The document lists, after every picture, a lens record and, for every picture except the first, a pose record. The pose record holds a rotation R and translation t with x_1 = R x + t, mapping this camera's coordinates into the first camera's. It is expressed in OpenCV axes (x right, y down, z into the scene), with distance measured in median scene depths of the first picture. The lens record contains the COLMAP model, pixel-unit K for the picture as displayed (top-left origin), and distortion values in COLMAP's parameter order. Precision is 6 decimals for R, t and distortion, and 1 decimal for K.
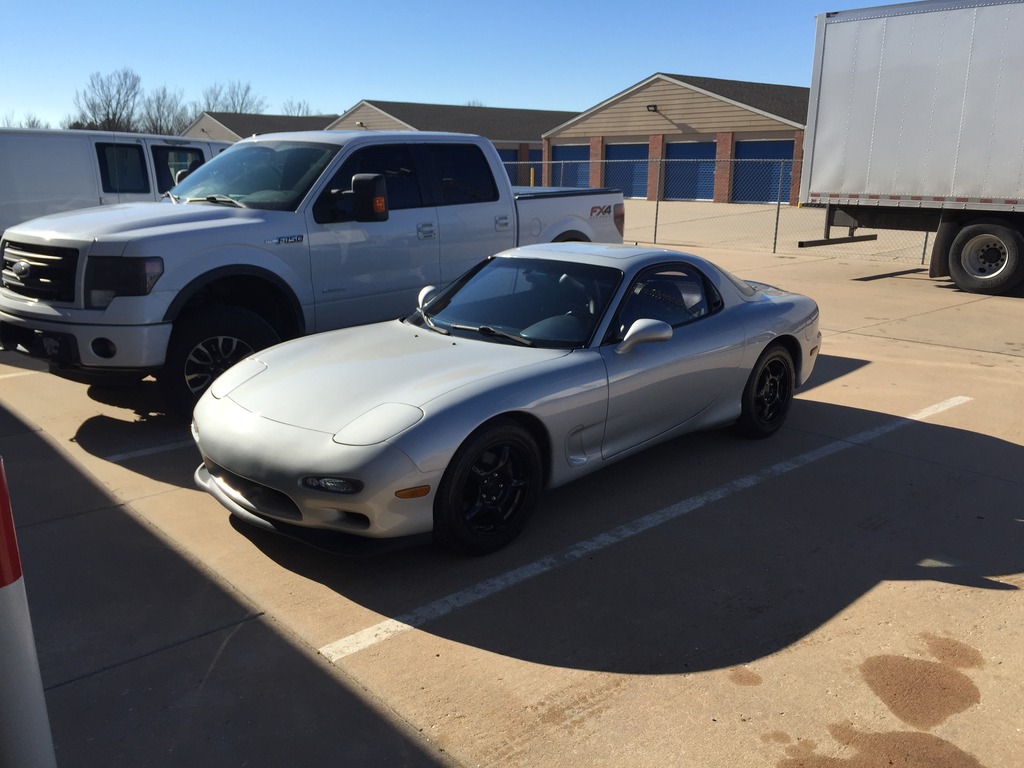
lens RADIAL K [[879.7, 0, 512.0], [0, 879.7, 384.0], [0, 0, 1]] dist [0.096546, -0.144124]
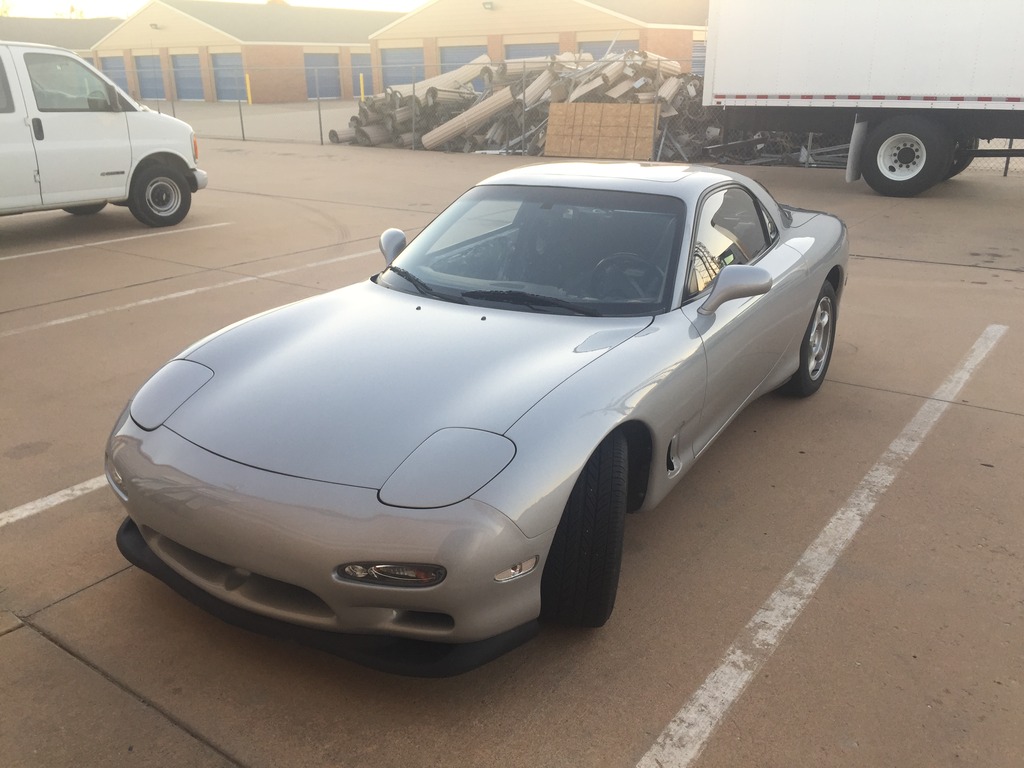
lens RADIAL K [[879.7, 0, 512.0], [0, 879.7, 384.0], [0, 0, 1]] dist [0.096546, -0.144124]
pose [[0.978530, -0.084808, 0.187850, -0.079417], [0.066246, 0.992474, 0.102986, -0.029544], [-0.195170, -0.088330, 0.976784, 0.130306]]
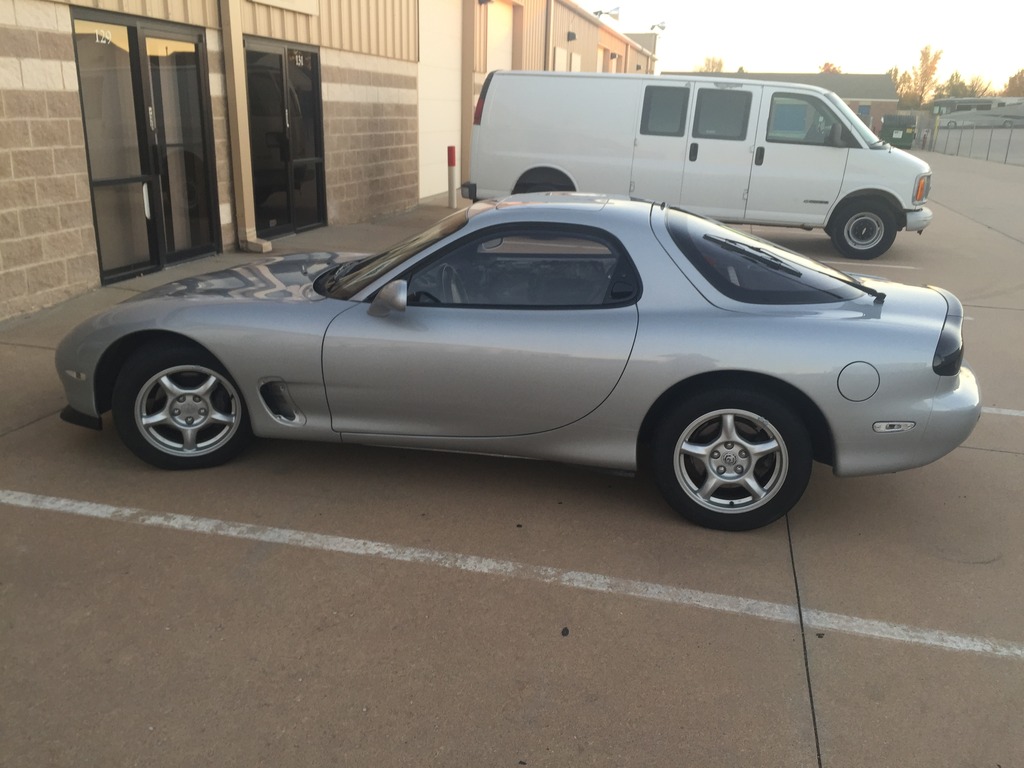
lens RADIAL K [[879.7, 0, 512.0], [0, 879.7, 384.0], [0, 0, 1]] dist [0.096546, -0.144124]
pose [[0.558475, 0.261767, -0.787136, 0.323391], [-0.227533, 0.960850, 0.158101, -0.056197], [0.797706, 0.090804, 0.596171, 0.252242]]
